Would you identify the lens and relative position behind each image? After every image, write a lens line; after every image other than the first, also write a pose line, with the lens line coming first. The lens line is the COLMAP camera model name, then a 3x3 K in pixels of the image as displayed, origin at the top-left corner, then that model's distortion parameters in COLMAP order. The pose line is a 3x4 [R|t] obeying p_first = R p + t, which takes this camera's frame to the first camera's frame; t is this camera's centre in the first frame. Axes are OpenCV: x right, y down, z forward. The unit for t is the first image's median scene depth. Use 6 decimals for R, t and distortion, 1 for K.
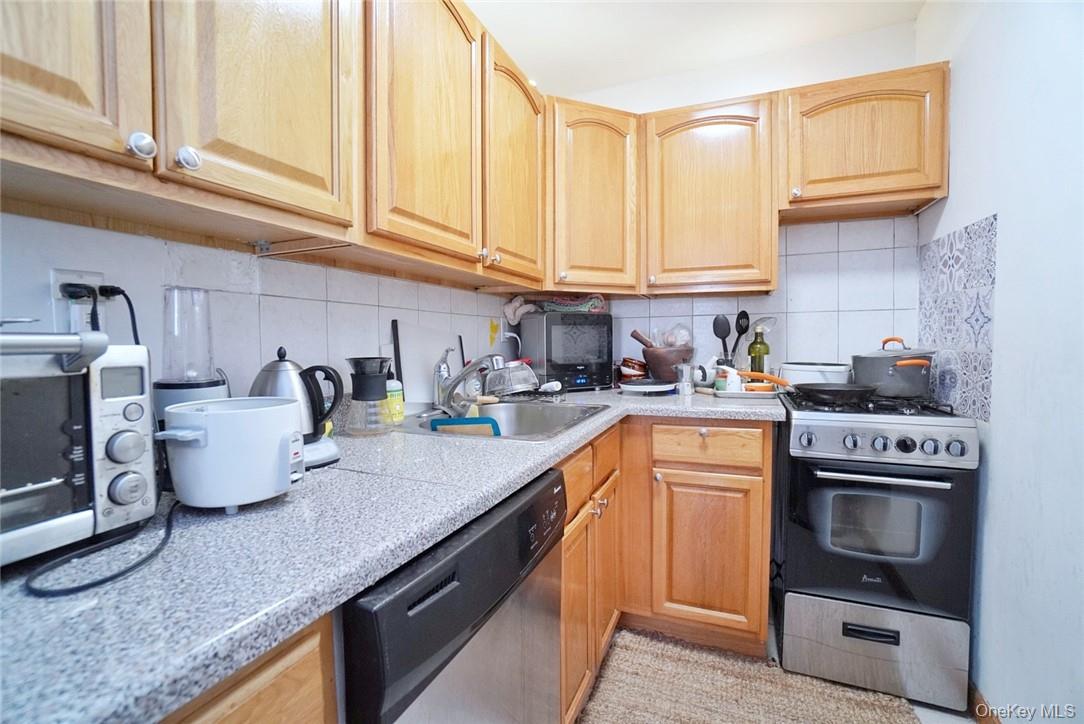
lens RADIAL K [[478.8, 0, 530.9], [0, 478.8, 359.3], [0, 0, 1]] dist [-0.063573, 0.023752]
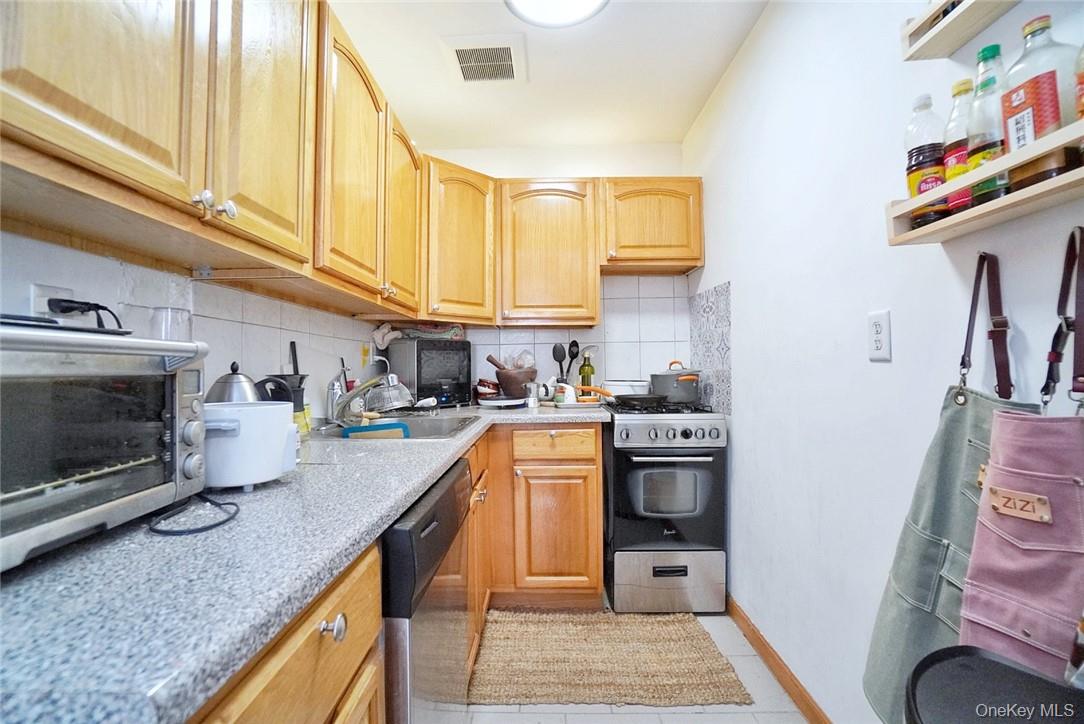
lens RADIAL K [[478.8, 0, 530.9], [0, 478.8, 359.3], [0, 0, 1]] dist [-0.063573, 0.023752]
pose [[0.929534, 0.007673, 0.368656, -0.163645], [0.014577, 0.998237, -0.057530, 0.025194], [-0.368447, 0.058850, 0.927784, -0.181712]]
